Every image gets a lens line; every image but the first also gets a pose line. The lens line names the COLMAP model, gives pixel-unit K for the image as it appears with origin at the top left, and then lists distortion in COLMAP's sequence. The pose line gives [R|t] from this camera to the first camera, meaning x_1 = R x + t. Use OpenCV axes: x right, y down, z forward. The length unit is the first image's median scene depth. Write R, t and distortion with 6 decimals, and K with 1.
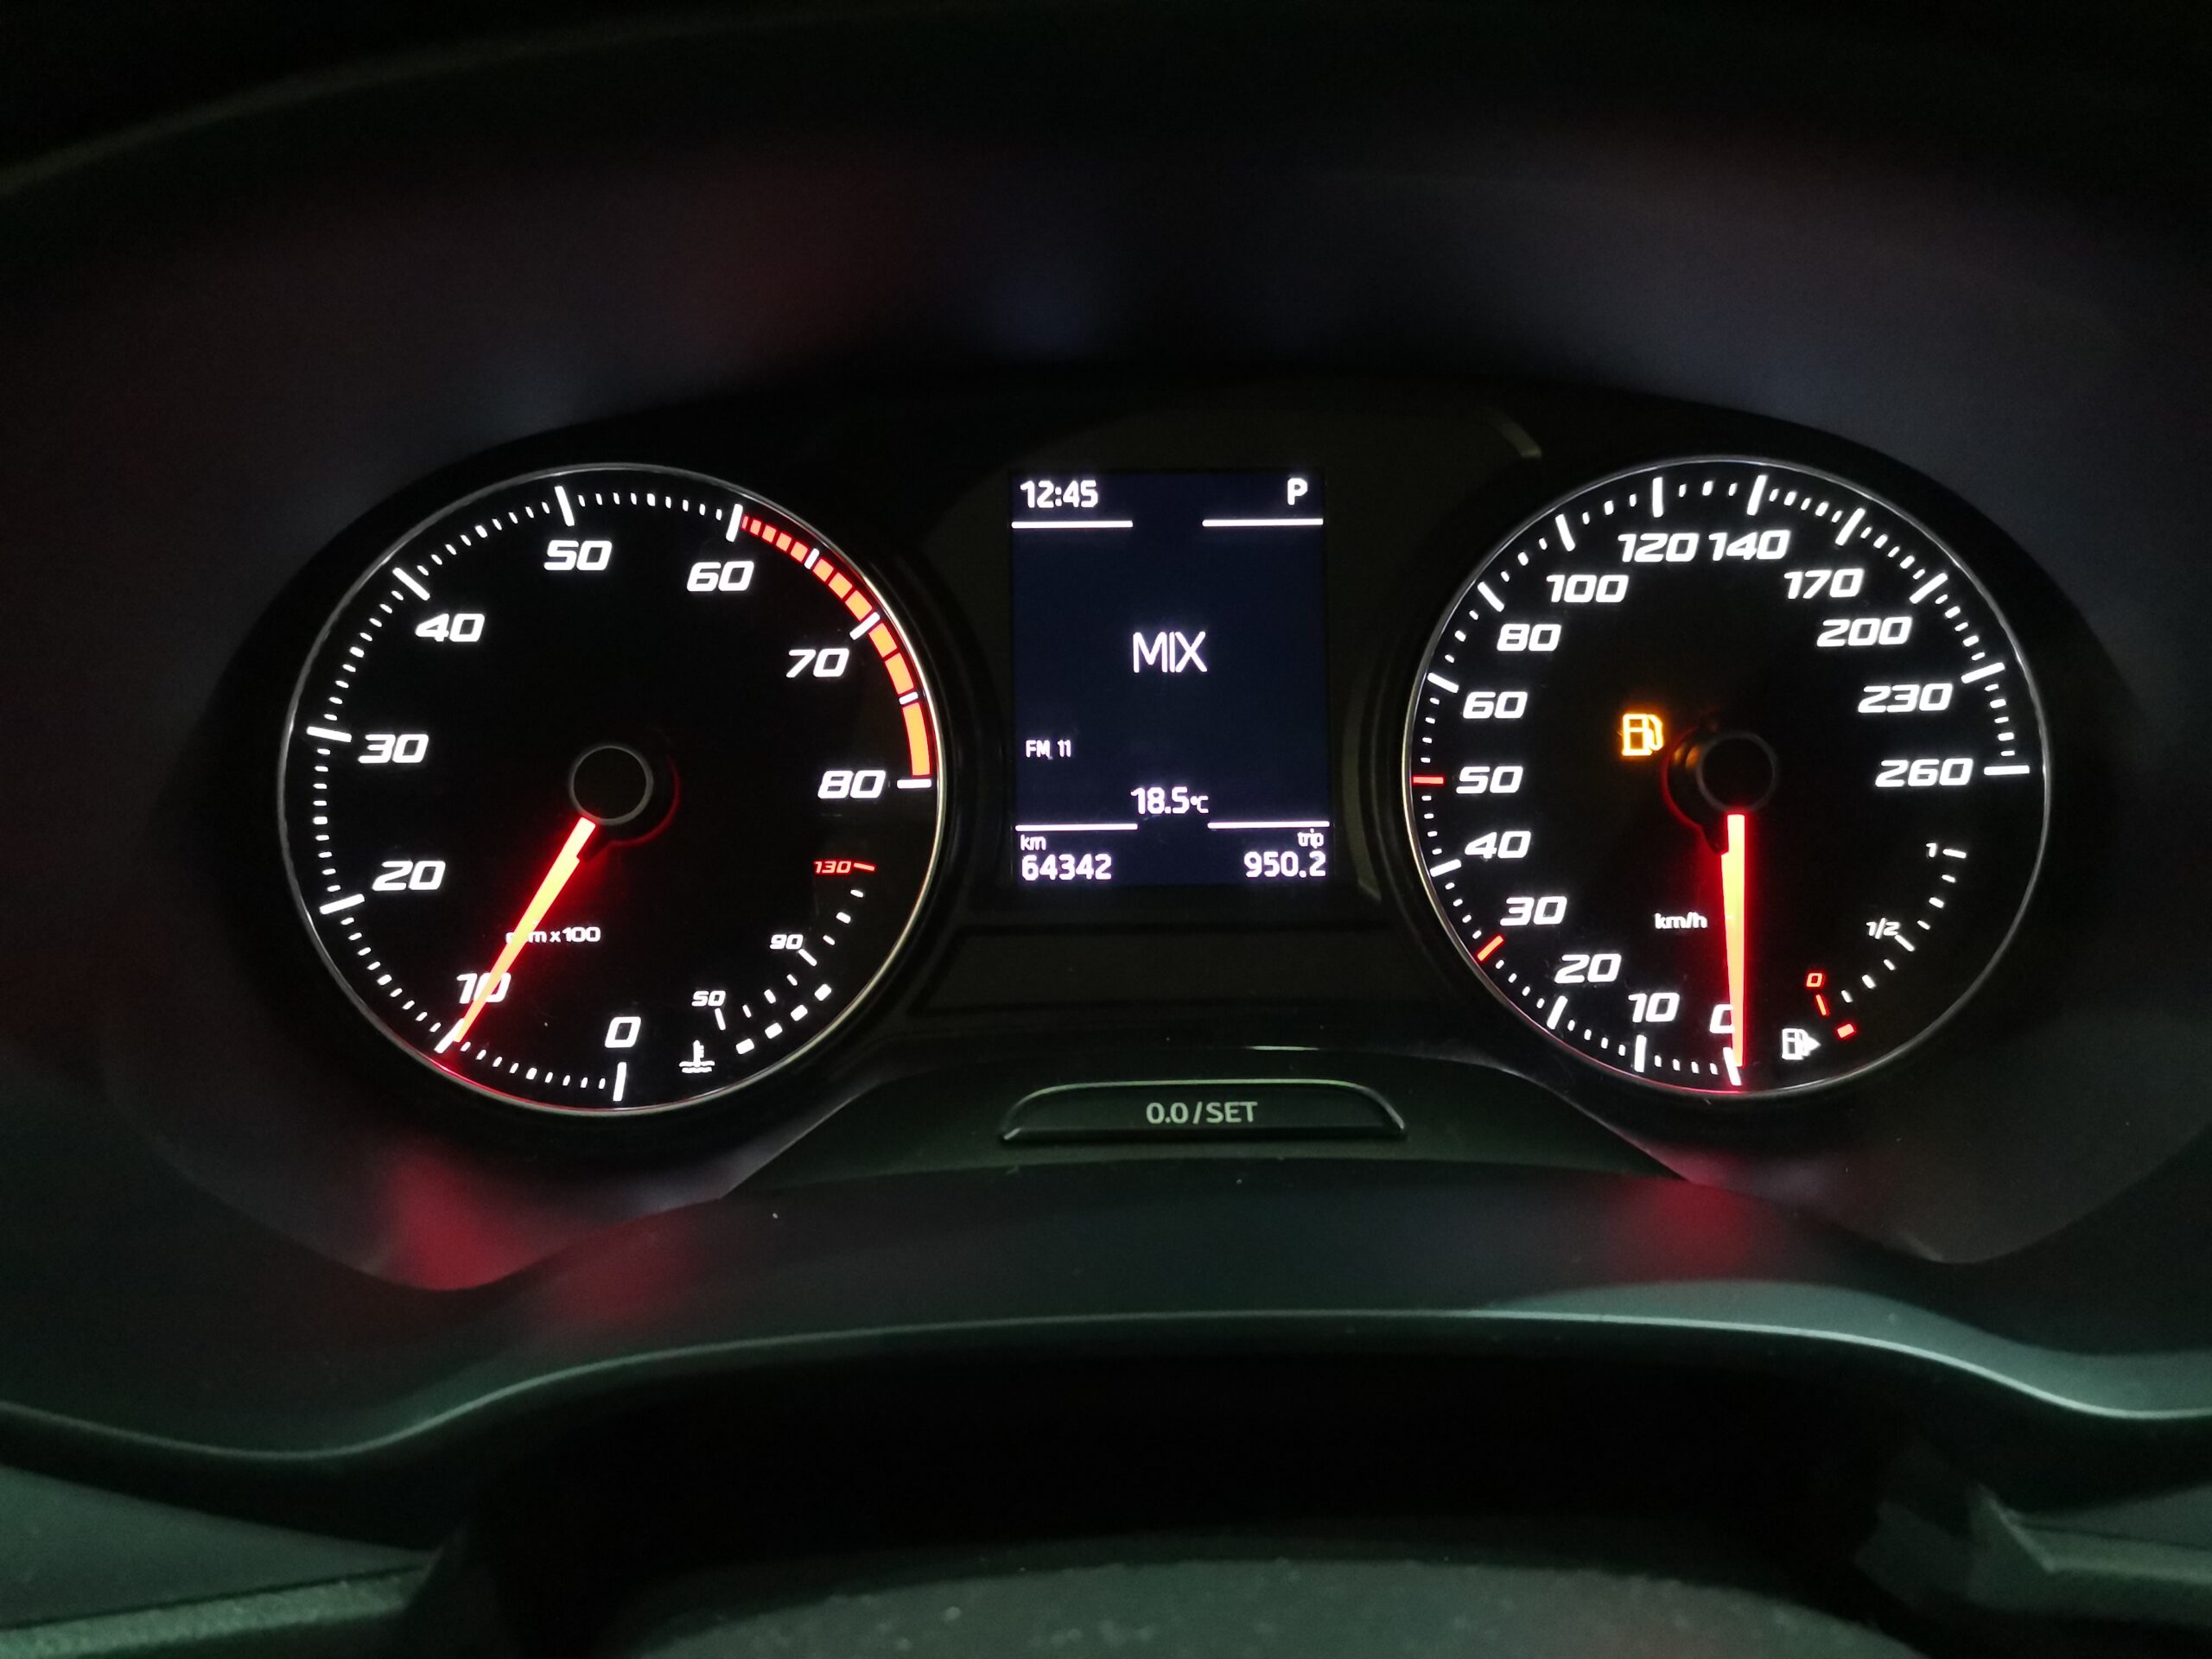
lens RADIAL K [[1678.3, 0, 1114.0], [0, 1678.3, 827.5], [0, 0, 1]] dist [0.072495, -0.108428]
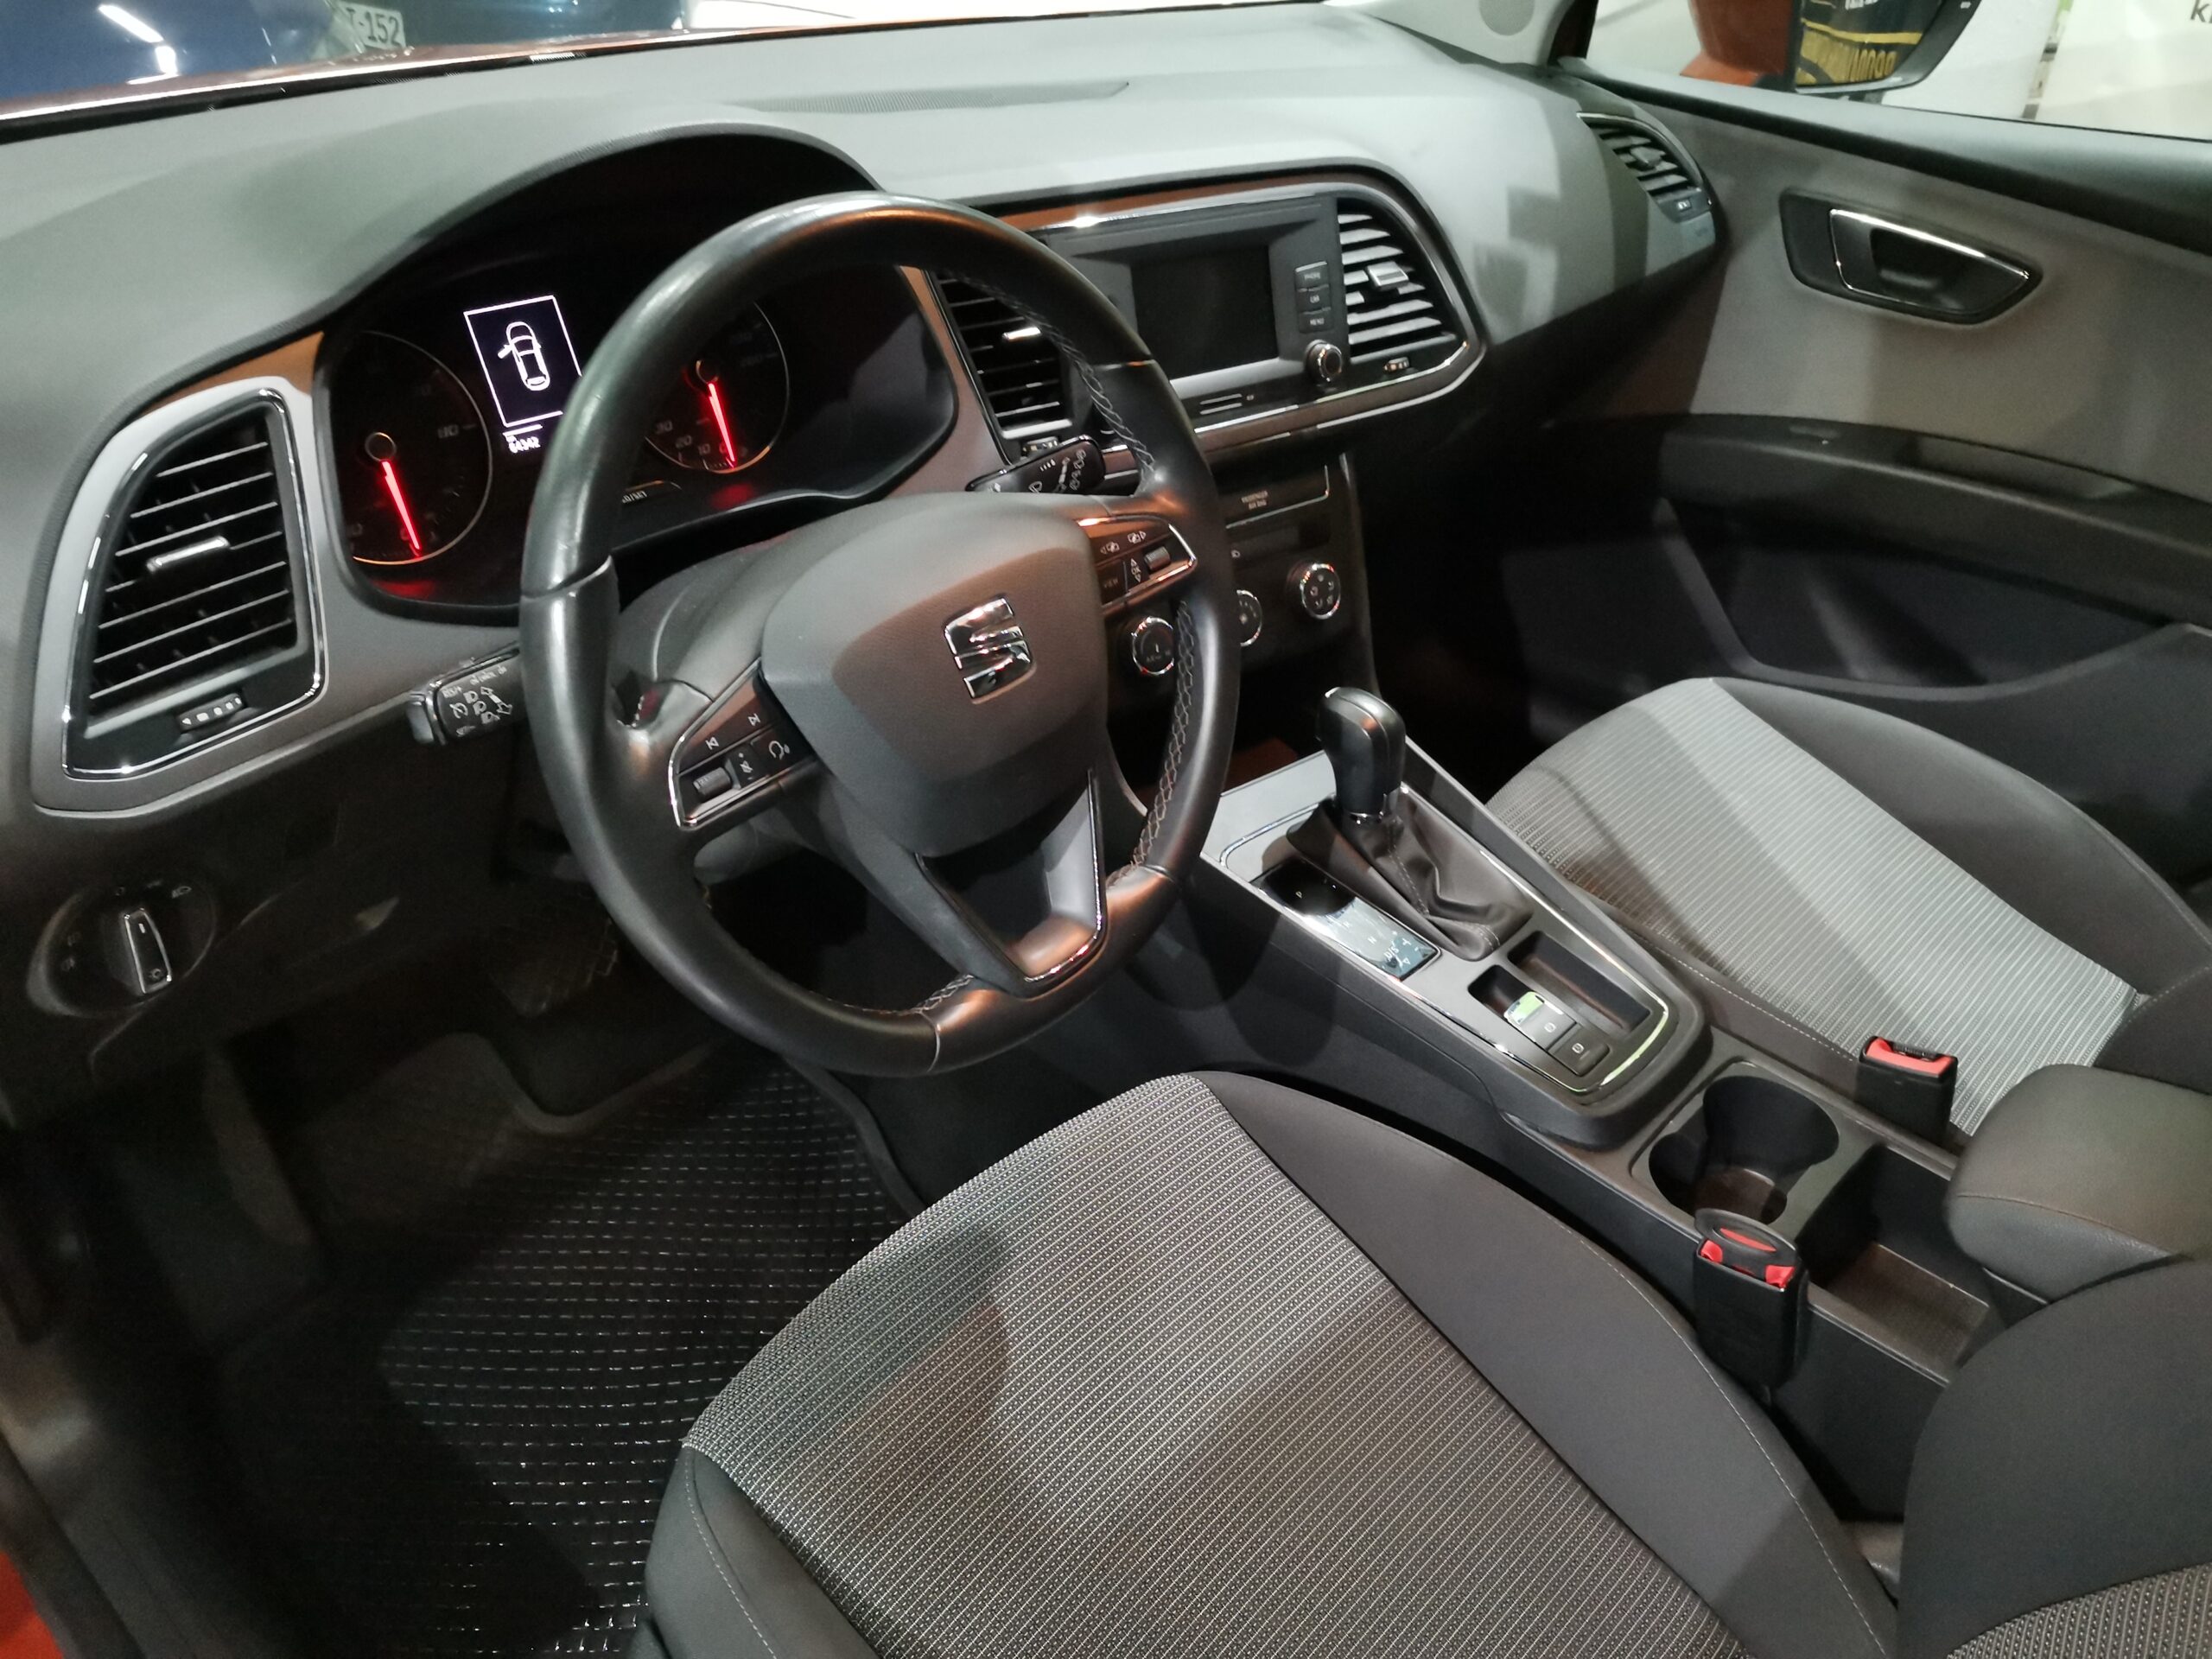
lens RADIAL K [[1678.3, 0, 1114.0], [0, 1678.3, 827.5], [0, 0, 1]] dist [0.072495, -0.108428]
pose [[0.687652, -0.359833, 0.630599, -1.450497], [0.167965, 0.923827, 0.343994, -0.207555], [-0.706344, -0.130630, 0.695711, -1.915970]]
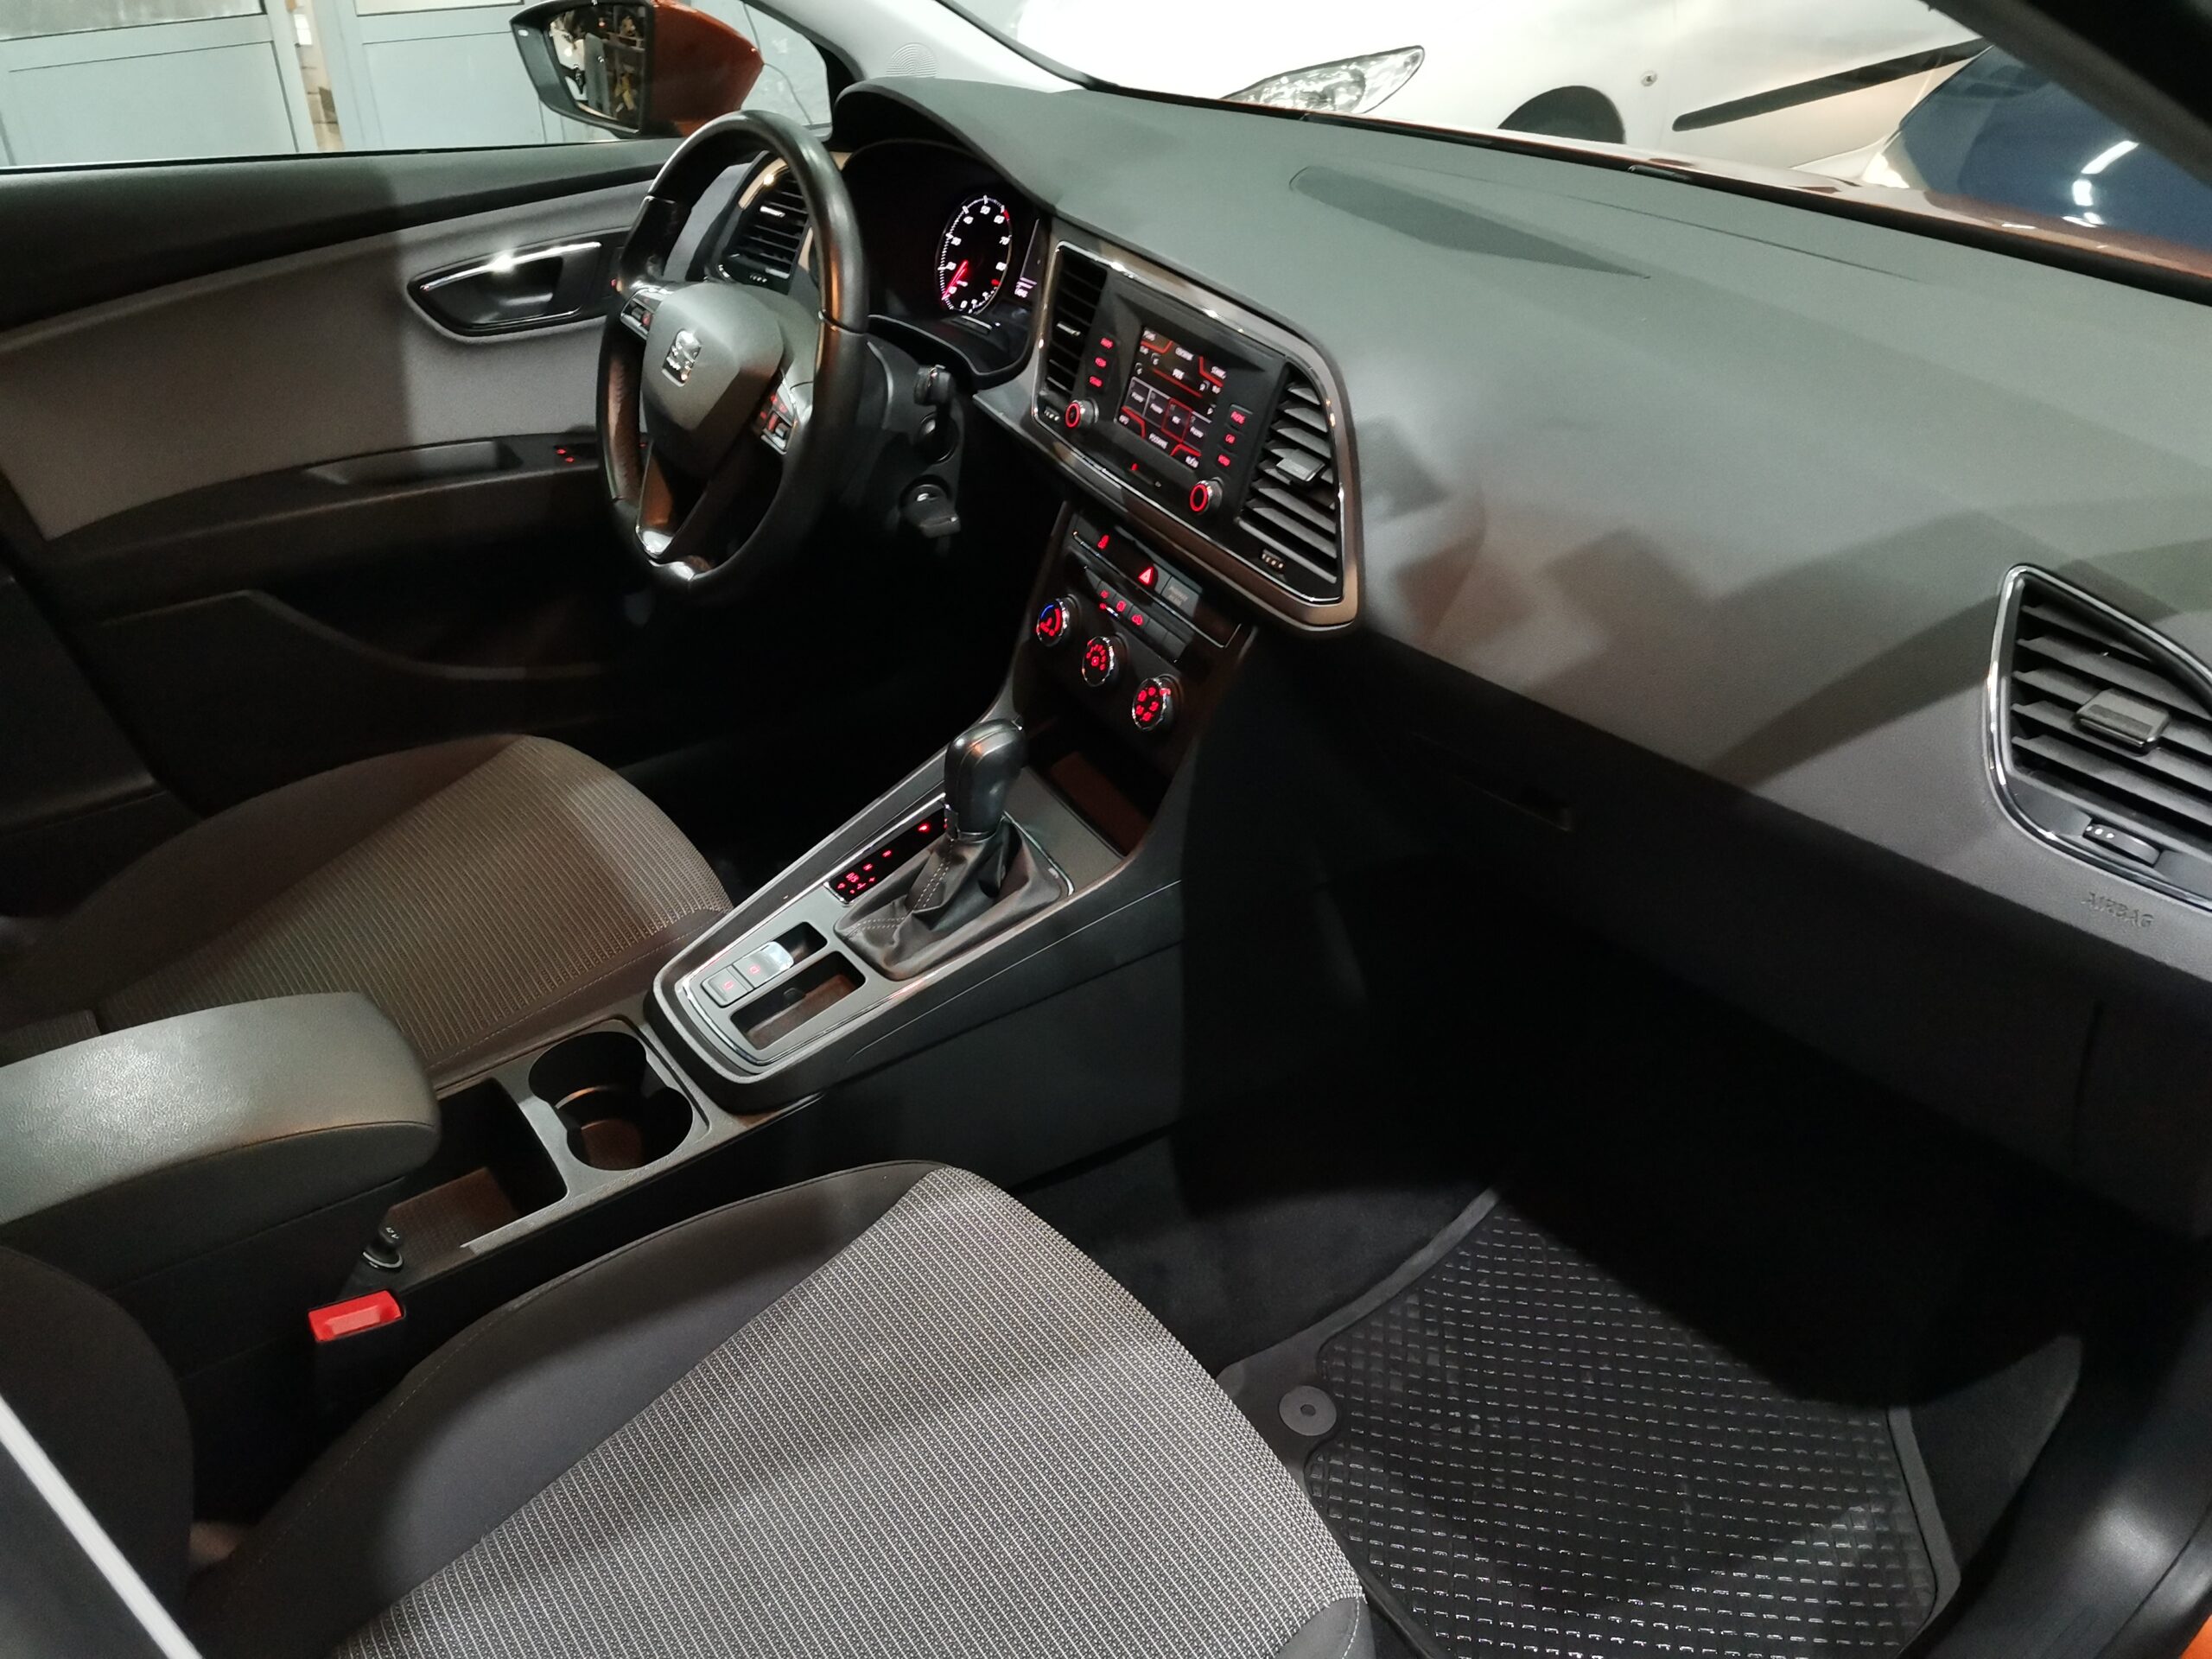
lens RADIAL K [[1678.3, 0, 1114.0], [0, 1678.3, 827.5], [0, 0, 1]] dist [0.072495, -0.108428]
pose [[0.582209, 0.440170, -0.683581, 4.279150], [-0.253174, 0.897122, 0.362044, -0.431076], [0.772616, -0.037721, 0.633752, -2.032156]]
